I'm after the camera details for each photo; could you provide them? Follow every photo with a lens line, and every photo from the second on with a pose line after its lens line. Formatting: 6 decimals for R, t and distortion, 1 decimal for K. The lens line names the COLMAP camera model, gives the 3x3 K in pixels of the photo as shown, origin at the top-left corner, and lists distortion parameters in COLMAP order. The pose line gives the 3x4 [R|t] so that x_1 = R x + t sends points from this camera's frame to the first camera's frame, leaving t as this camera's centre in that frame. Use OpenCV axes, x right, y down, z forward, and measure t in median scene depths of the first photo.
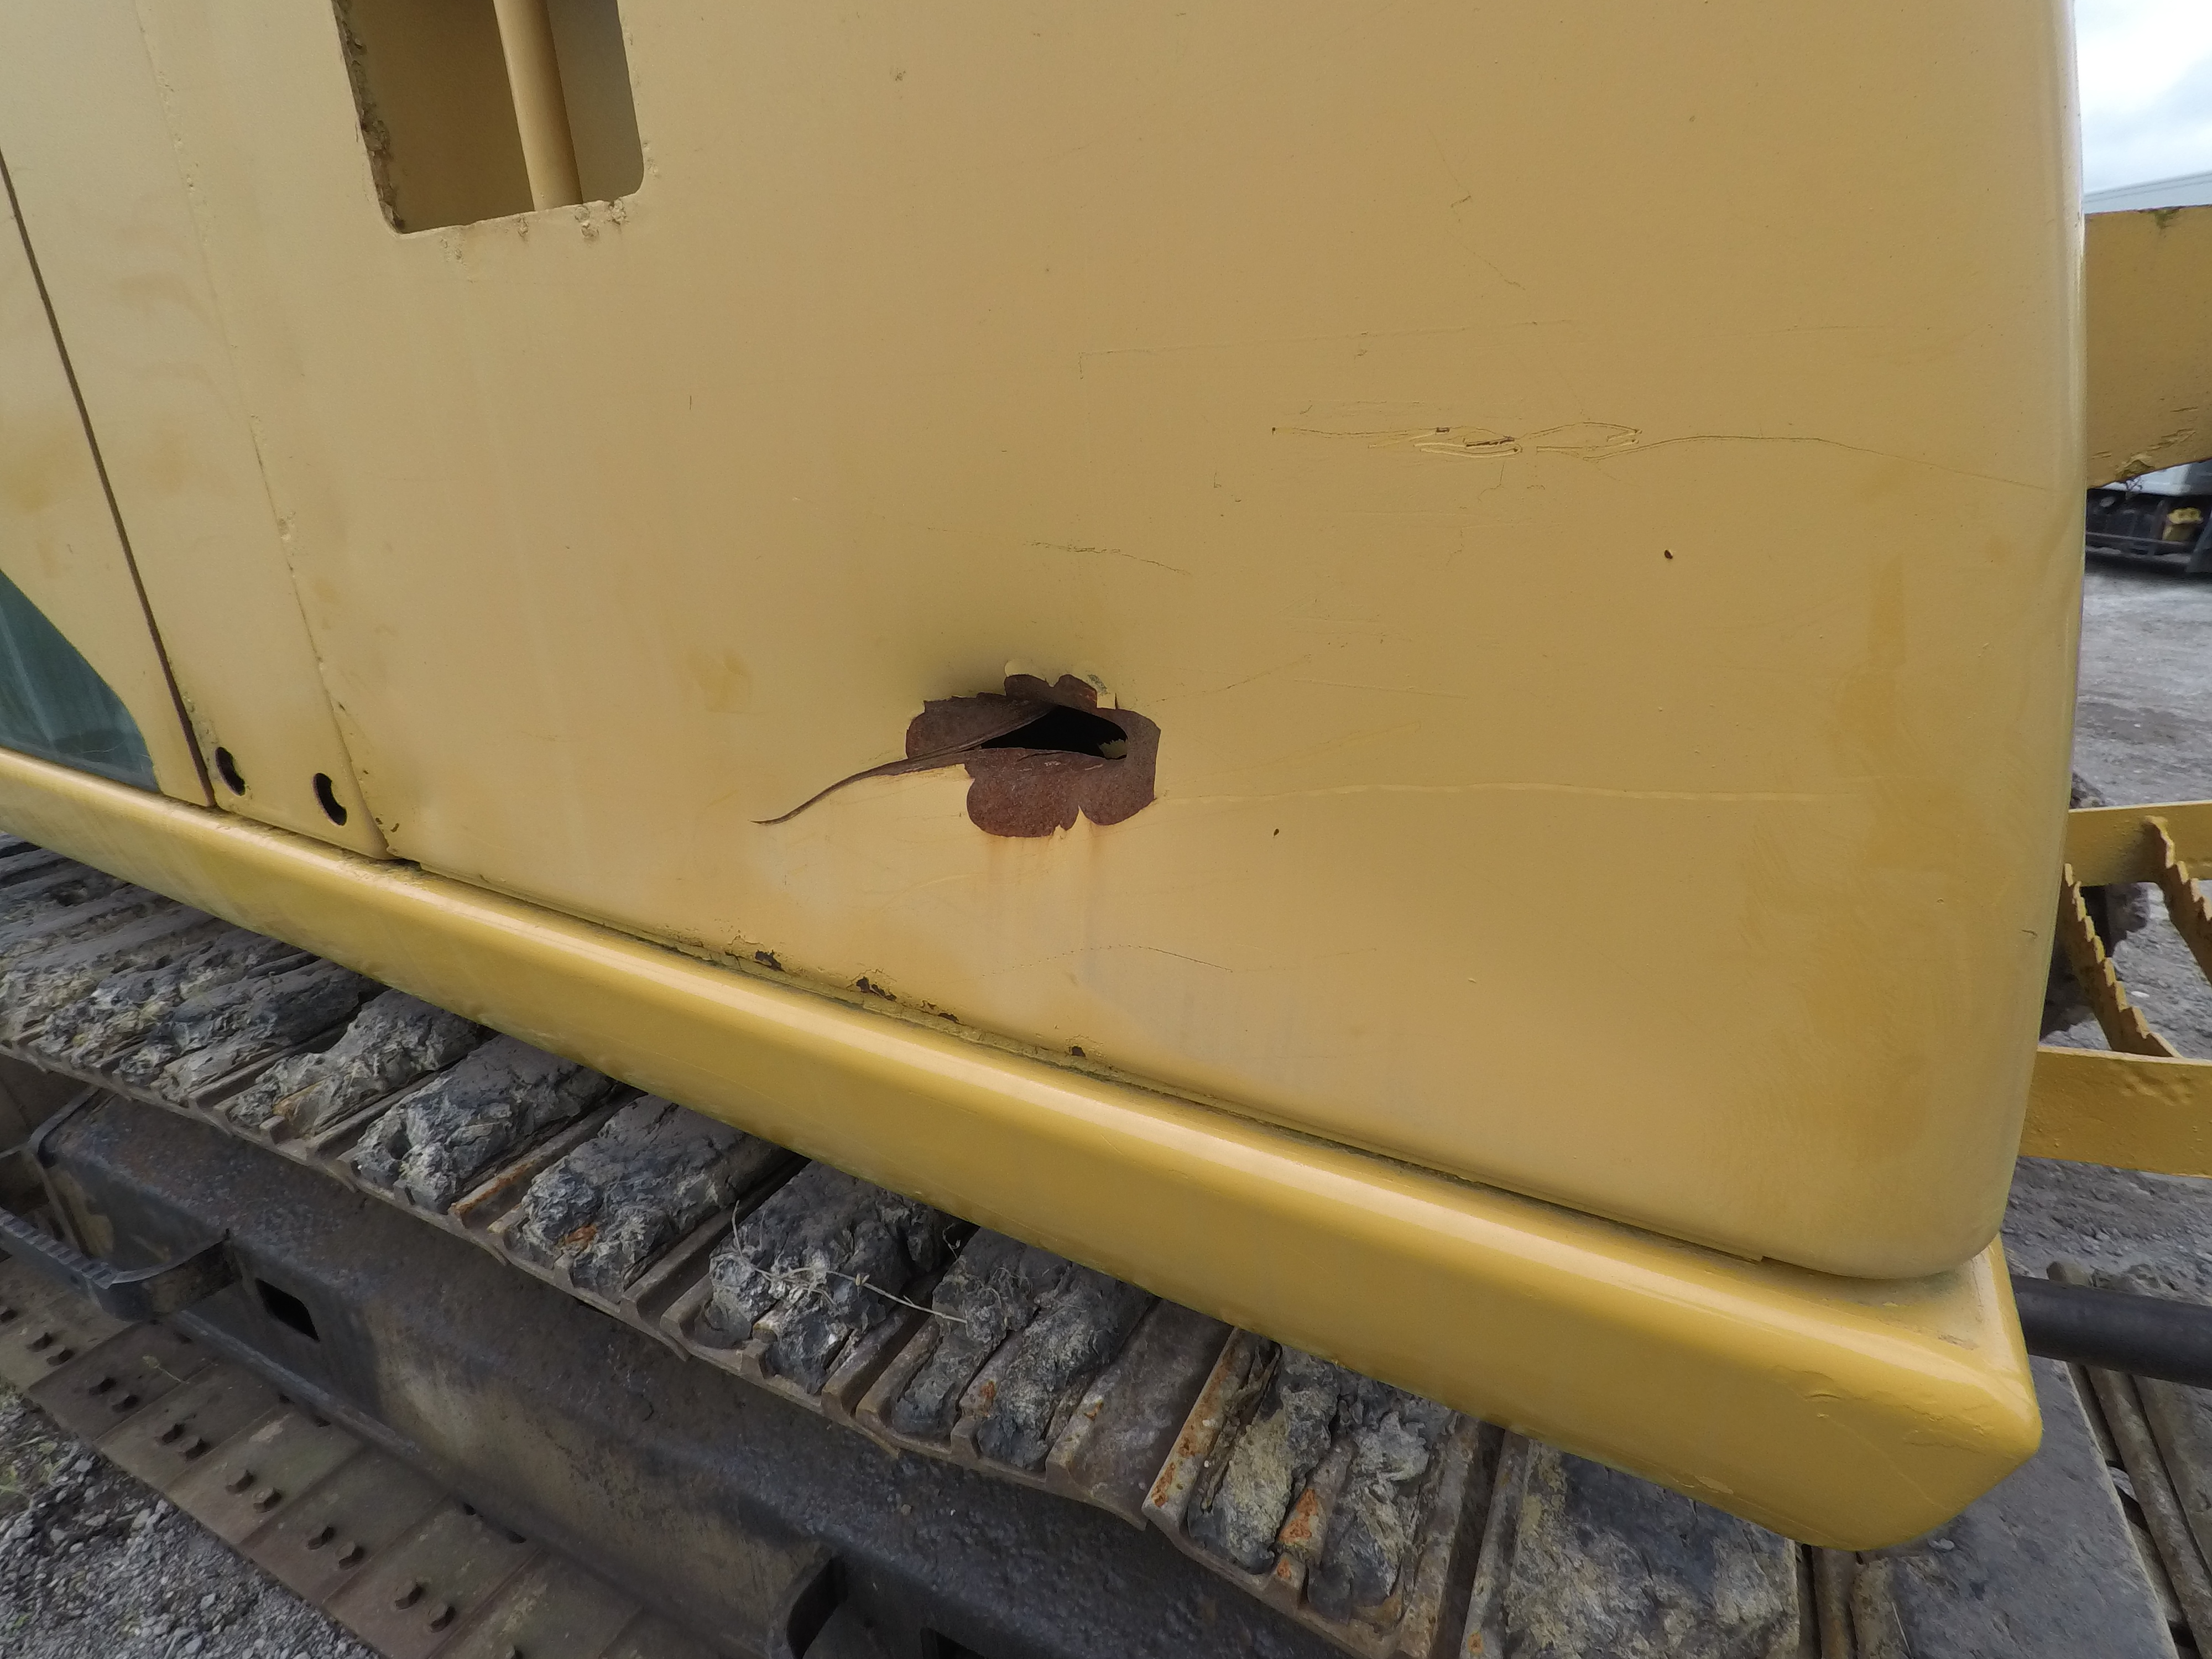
lens RADIAL K [[1129.3, 0, 1109.5], [0, 1129.3, 833.9], [0, 0, 1]] dist [-0.022938, 0.007794]
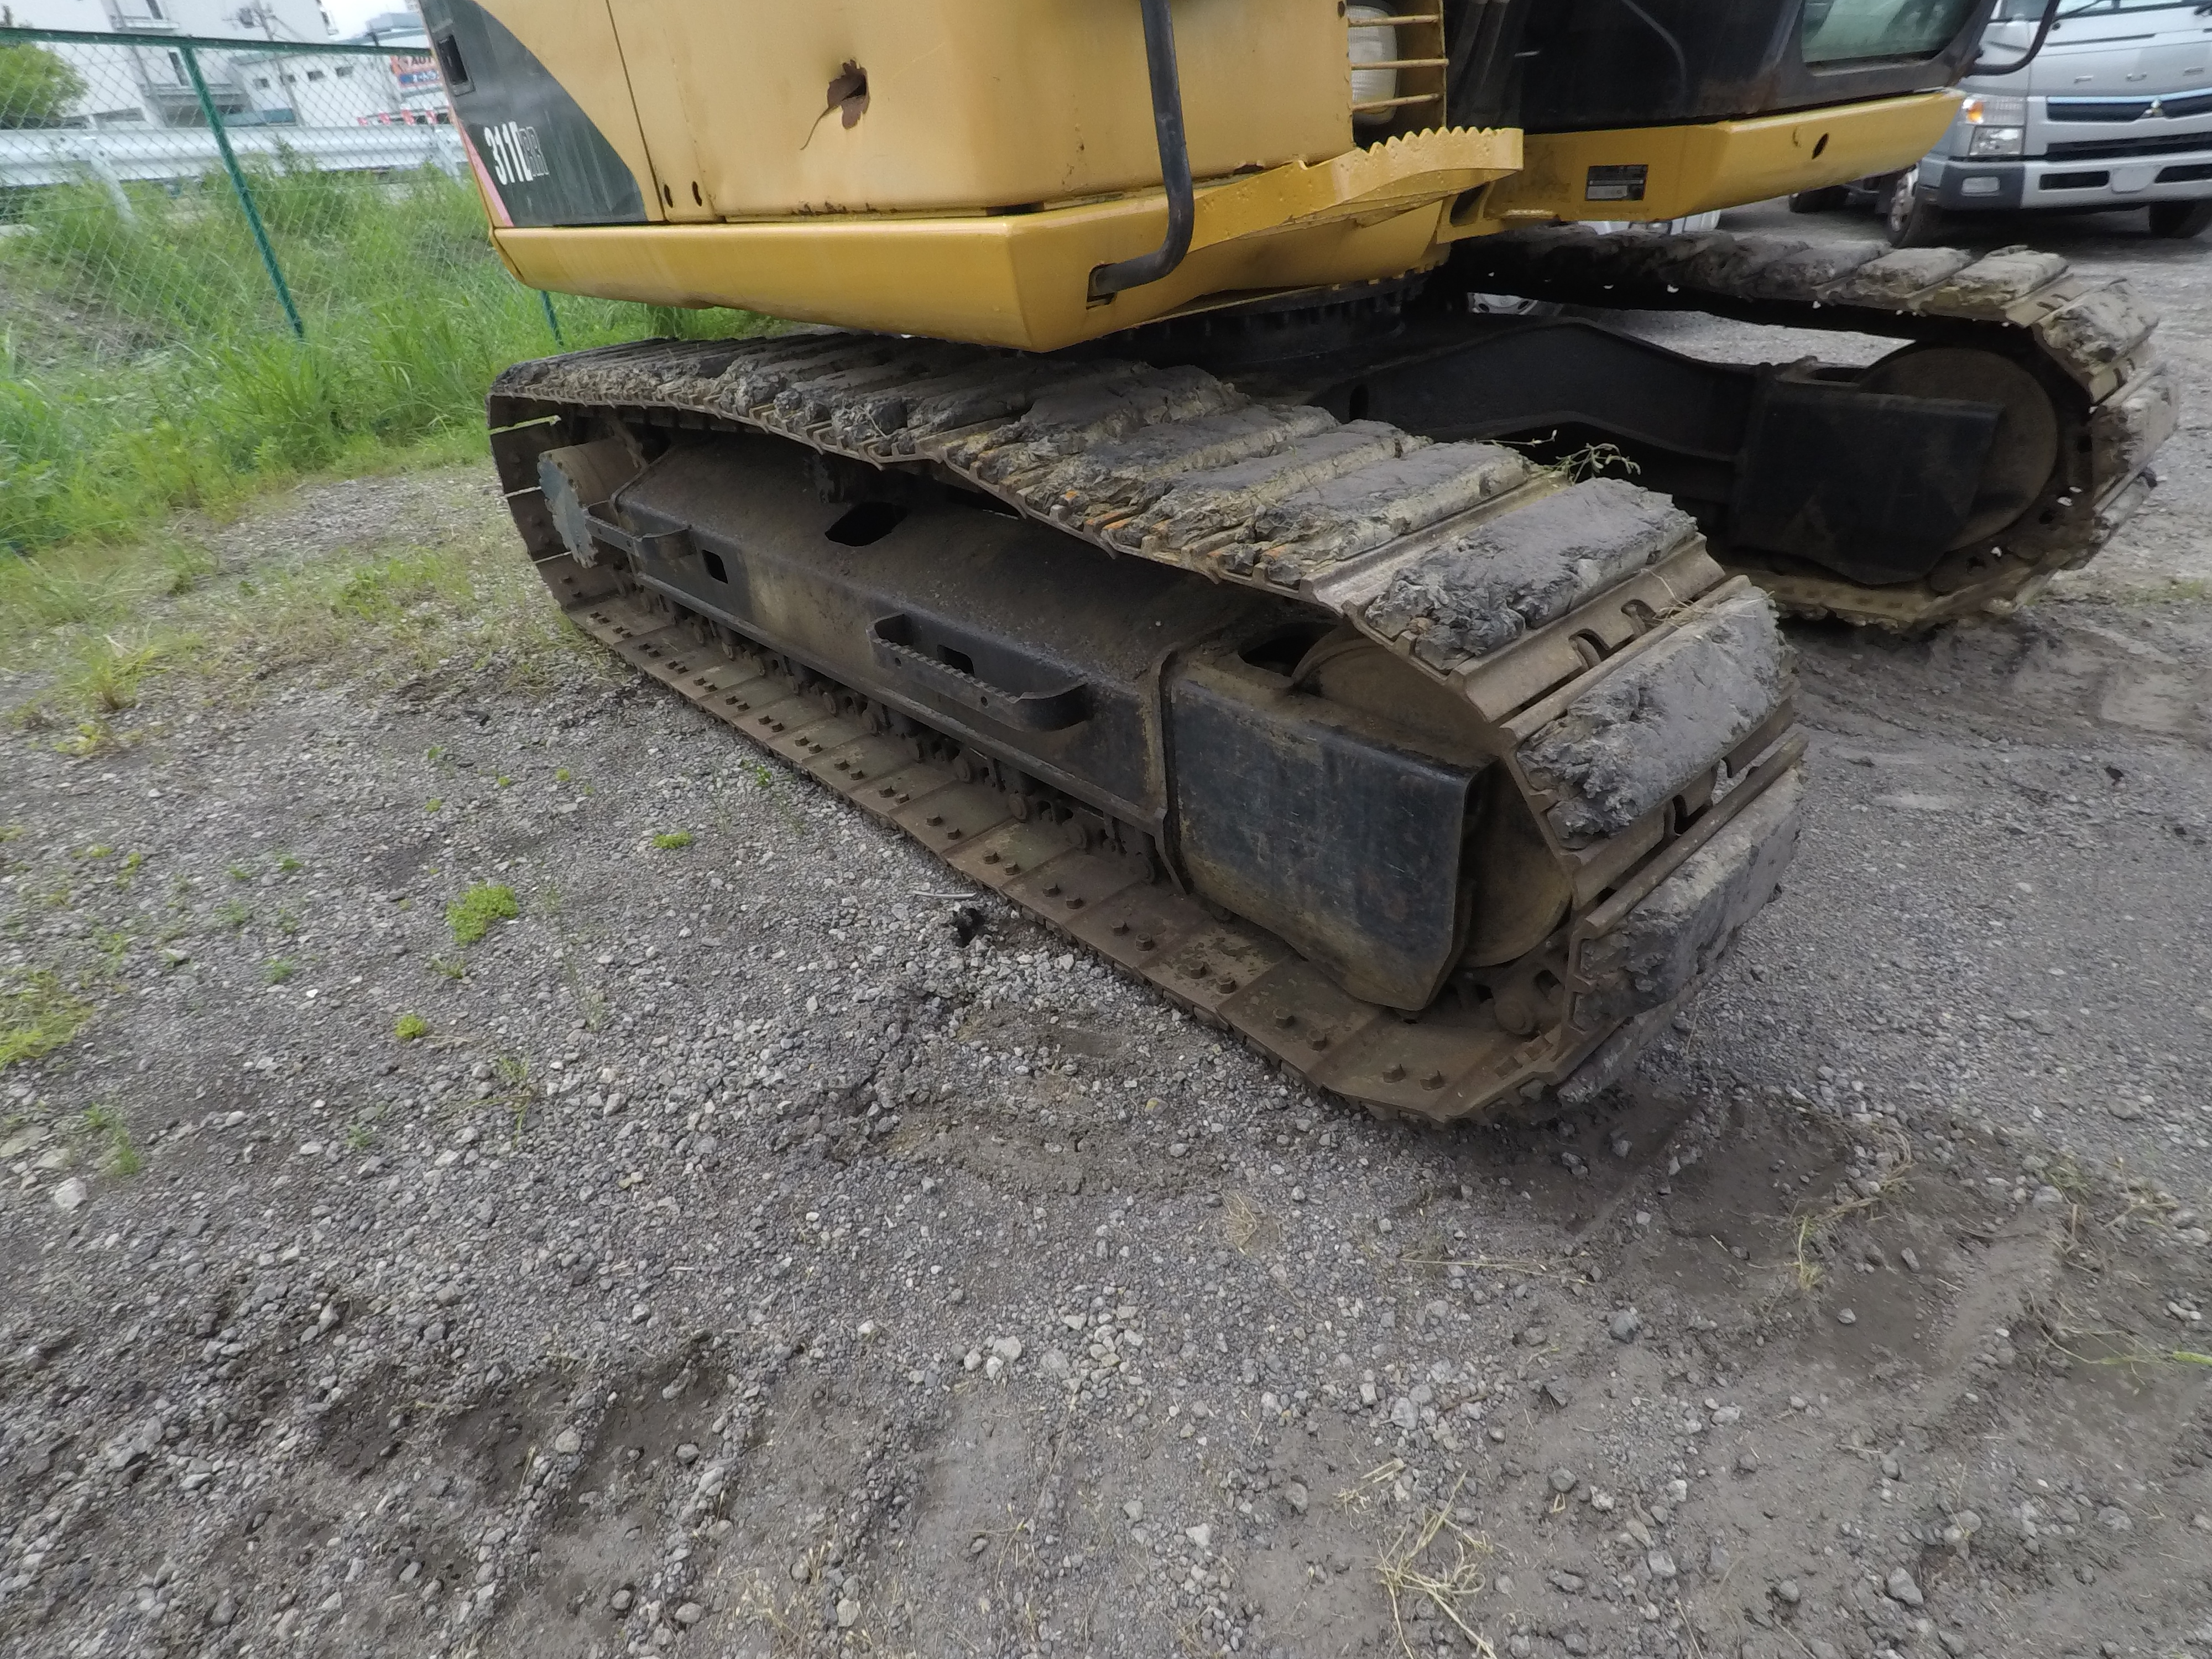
lens RADIAL K [[1129.3, 0, 1103.0], [0, 1129.3, 829.3], [0, 0, 1]] dist [-0.022938, 0.007794]
pose [[0.927612, 0.154239, -0.340216, 1.063211], [-0.075337, 0.969306, 0.234032, 0.612962], [0.365870, -0.191460, 0.910759, -1.059782]]
